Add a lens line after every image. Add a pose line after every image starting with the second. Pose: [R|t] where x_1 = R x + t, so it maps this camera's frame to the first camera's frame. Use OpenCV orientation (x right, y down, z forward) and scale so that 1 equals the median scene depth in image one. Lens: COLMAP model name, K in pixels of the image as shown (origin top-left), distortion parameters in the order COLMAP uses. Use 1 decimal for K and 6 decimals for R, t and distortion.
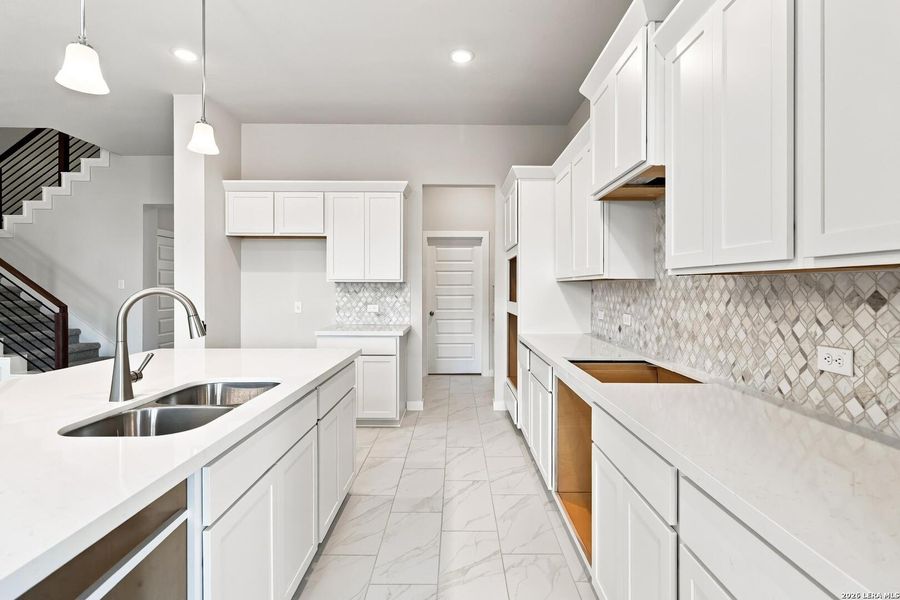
lens RADIAL K [[427.9, 0, 456.1], [0, 427.9, 289.2], [0, 0, 1]] dist [-0.004954, 0.003396]
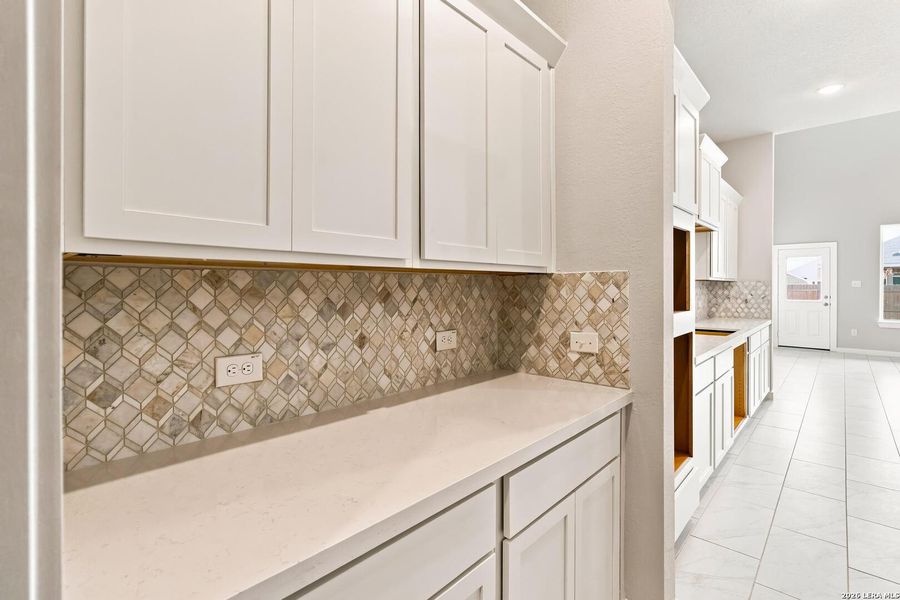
lens RADIAL K [[427.9, 0, 464.0], [0, 427.9, 283.3], [0, 0, 1]] dist [-0.004954, 0.003396]
pose [[-0.746586, 0.003409, 0.665280, -0.021671], [0.002749, 0.999994, -0.002040, -0.005470], [-0.665283, 0.000306, -0.746591, 1.563941]]
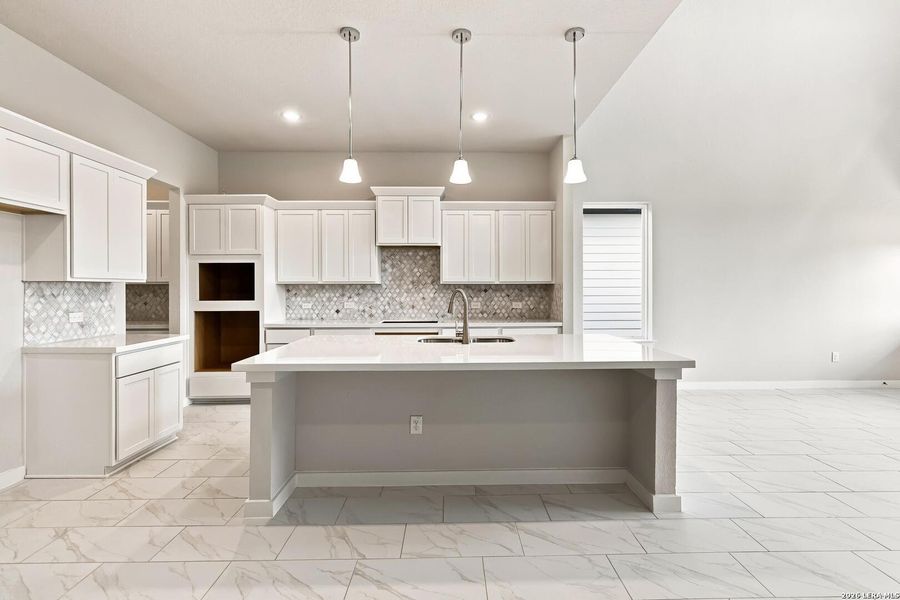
lens RADIAL K [[427.9, 0, 459.2], [0, 427.9, 284.2], [0, 0, 1]] dist [-0.004954, 0.003396]
pose [[-0.017913, 0.005927, 0.999822, -1.065083], [0.005668, 0.999967, -0.005827, -0.004882], [-0.999823, 0.005562, -0.017946, 0.402635]]
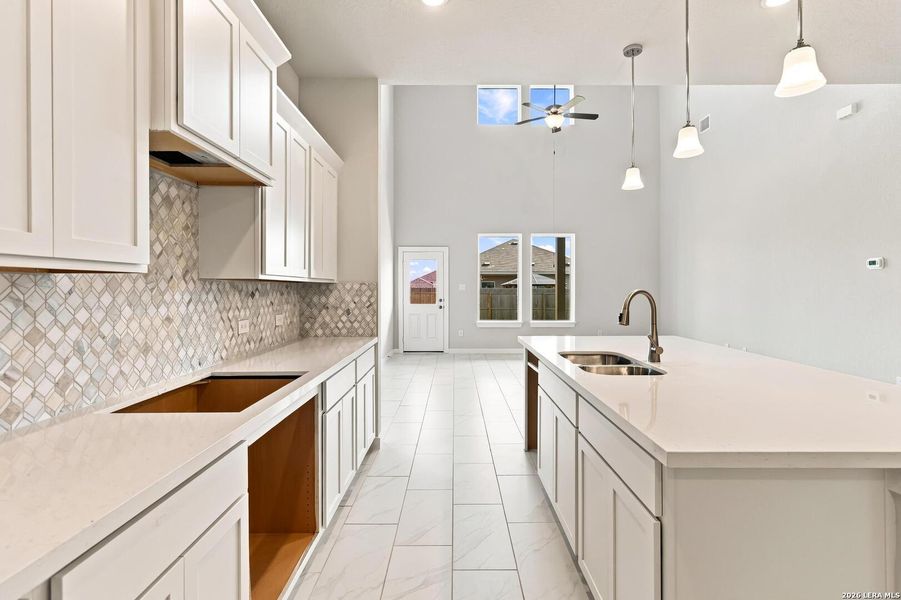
lens RADIAL K [[428.4, 0, 457.5], [0, 428.4, 288.7], [0, 0, 1]] dist [-0.004954, 0.003396]
pose [[-0.999973, -0.001403, -0.007244, -0.022340], [-0.001441, 0.999986, 0.005177, -0.005562], [0.007236, 0.005187, -0.999960, 0.960615]]
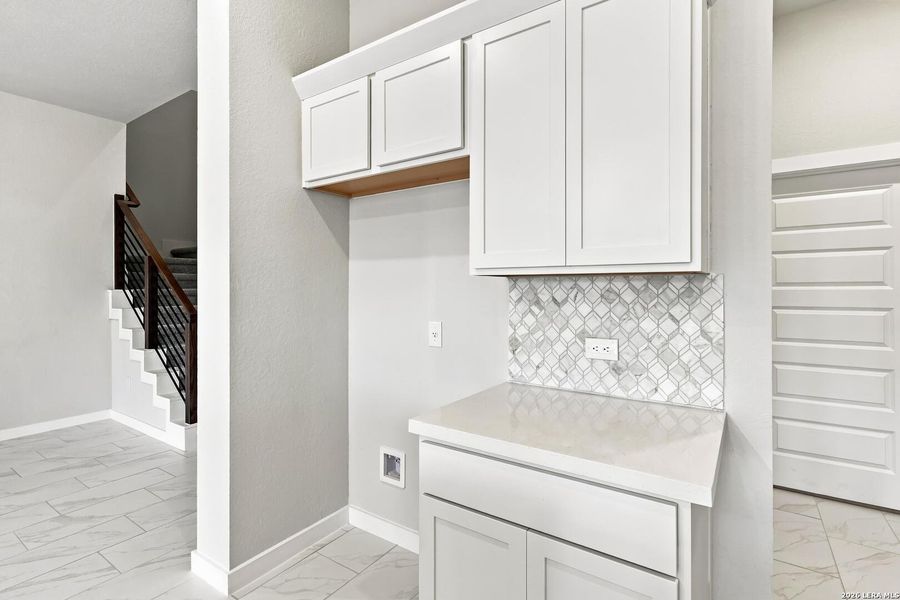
lens RADIAL K [[427.9, 0, 462.4], [0, 427.9, 287.9], [0, 0, 1]] dist [-0.004954, 0.003396]
pose [[0.830099, -0.003587, -0.557604, -0.104499], [-0.000214, 0.999977, -0.006751, -0.004135], [0.557615, 0.005723, 0.830080, 0.725938]]
